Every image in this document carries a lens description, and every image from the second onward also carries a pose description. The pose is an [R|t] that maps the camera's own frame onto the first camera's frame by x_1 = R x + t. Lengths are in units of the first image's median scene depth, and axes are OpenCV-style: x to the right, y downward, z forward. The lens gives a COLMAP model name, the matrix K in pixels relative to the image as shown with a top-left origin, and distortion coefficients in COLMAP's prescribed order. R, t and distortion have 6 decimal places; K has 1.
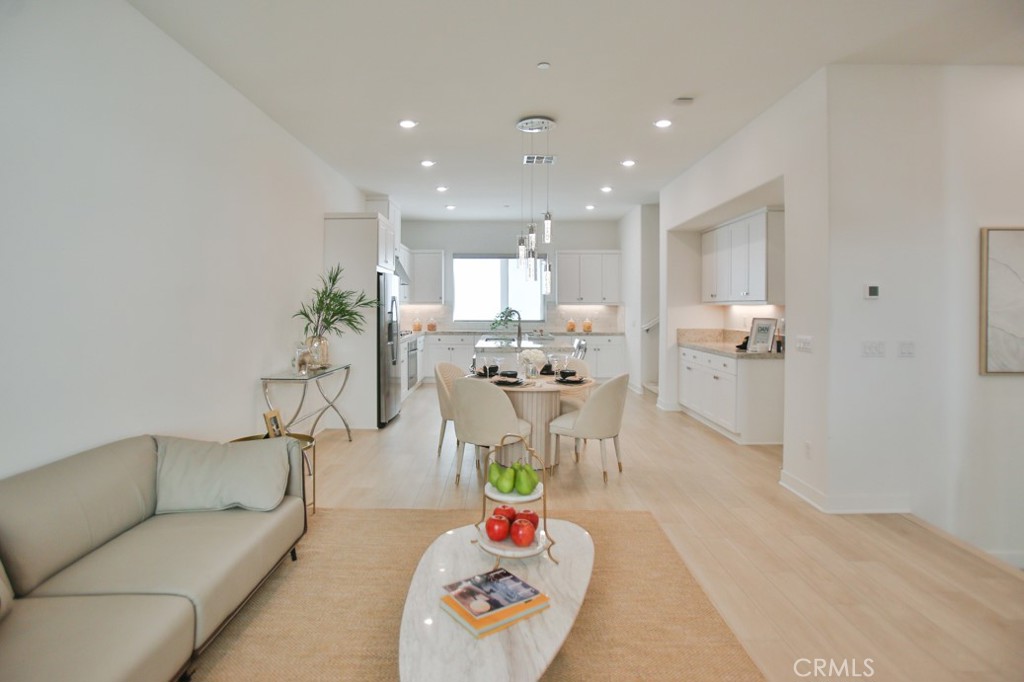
lens RADIAL K [[548.5, 0, 496.5], [0, 548.5, 307.1], [0, 0, 1]] dist [-0.003941, -0.000282]
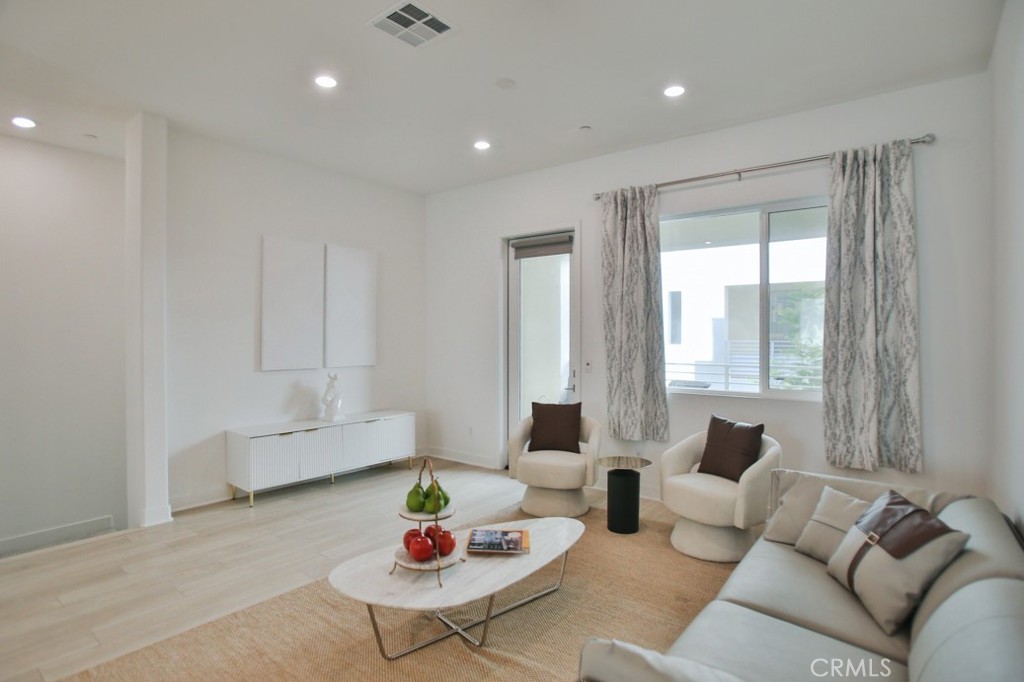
lens RADIAL K [[542.0, 0, 510.3], [0, 542.0, 326.8], [0, 0, 1]] dist [-0.004091, -0.000391]
pose [[-0.784005, 0.002481, 0.620750, -0.273573], [-0.002258, 0.999974, -0.006849, -0.006779], [-0.620750, -0.006771, -0.783979, 0.625081]]
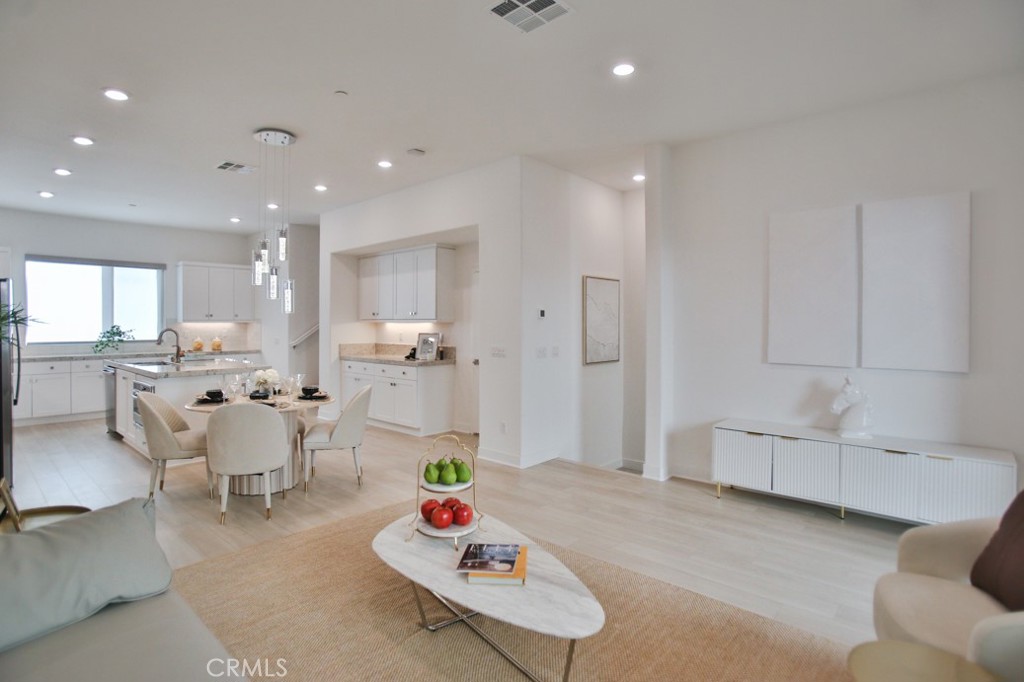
lens RADIAL K [[539.4, 0, 498.5], [0, 539.4, 322.5], [0, 0, 1]] dist [-0.070474, 0.031876]
pose [[0.675822, -0.002213, 0.737062, -0.264151], [0.003282, 0.999995, -0.000007, -0.002557], [-0.737058, 0.002424, 0.675825, 0.053563]]
